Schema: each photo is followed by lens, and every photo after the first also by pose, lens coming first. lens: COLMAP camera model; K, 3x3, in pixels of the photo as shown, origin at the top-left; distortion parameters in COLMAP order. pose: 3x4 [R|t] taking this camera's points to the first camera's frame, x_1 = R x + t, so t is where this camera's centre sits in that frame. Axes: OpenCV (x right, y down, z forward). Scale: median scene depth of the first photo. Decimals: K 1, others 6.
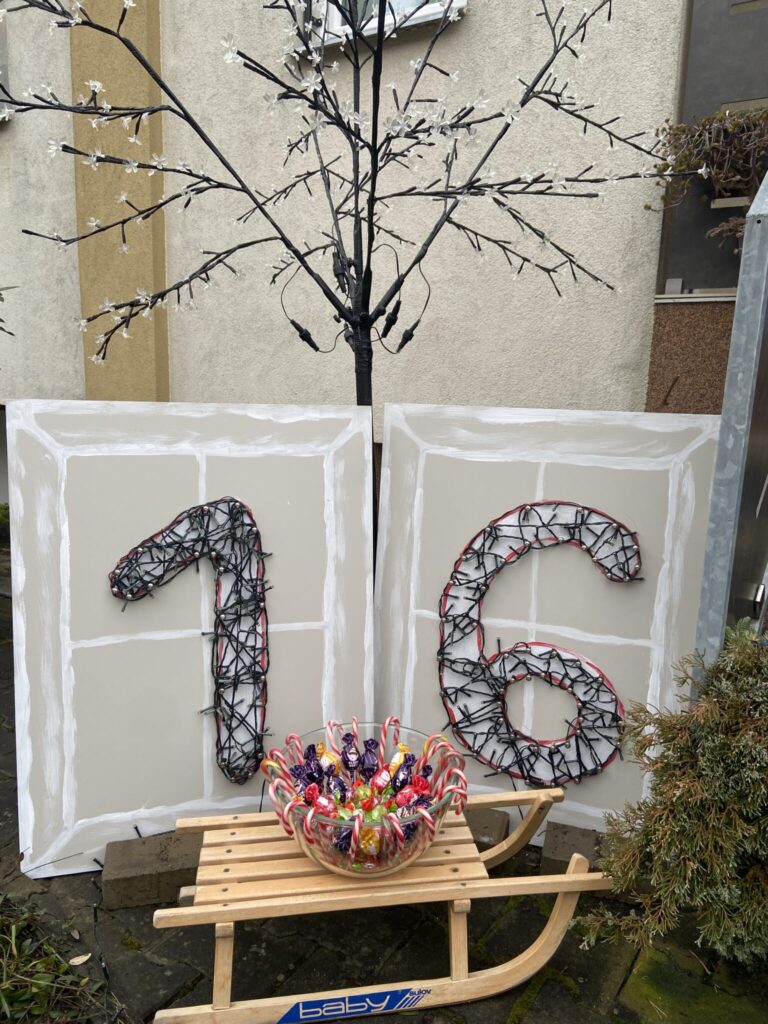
lens RADIAL K [[764.0, 0, 383.5], [0, 764.0, 502.5], [0, 0, 1]] dist [0.119019, -0.151447]
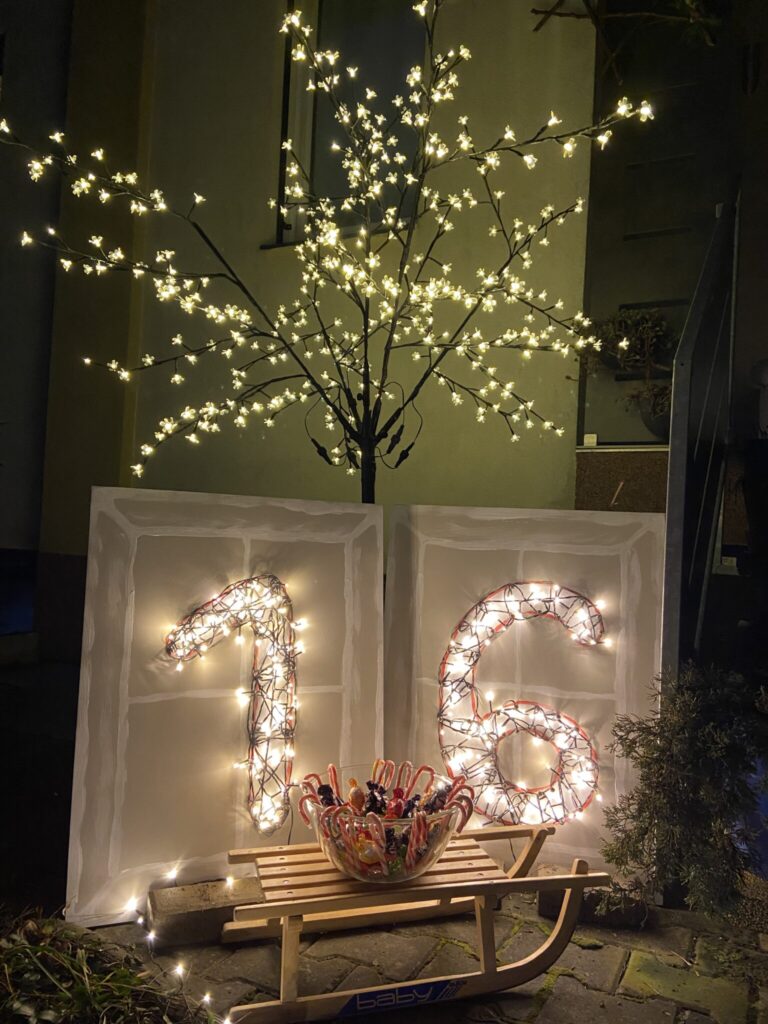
lens RADIAL K [[764.0, 0, 388.0], [0, 764.0, 510.9], [0, 0, 1]] dist [0.119019, -0.151447]
pose [[0.991117, 0.022032, 0.131152, -0.171974], [0.005917, 0.977900, -0.208992, 0.143651], [-0.132858, 0.207911, 0.969083, -0.192776]]
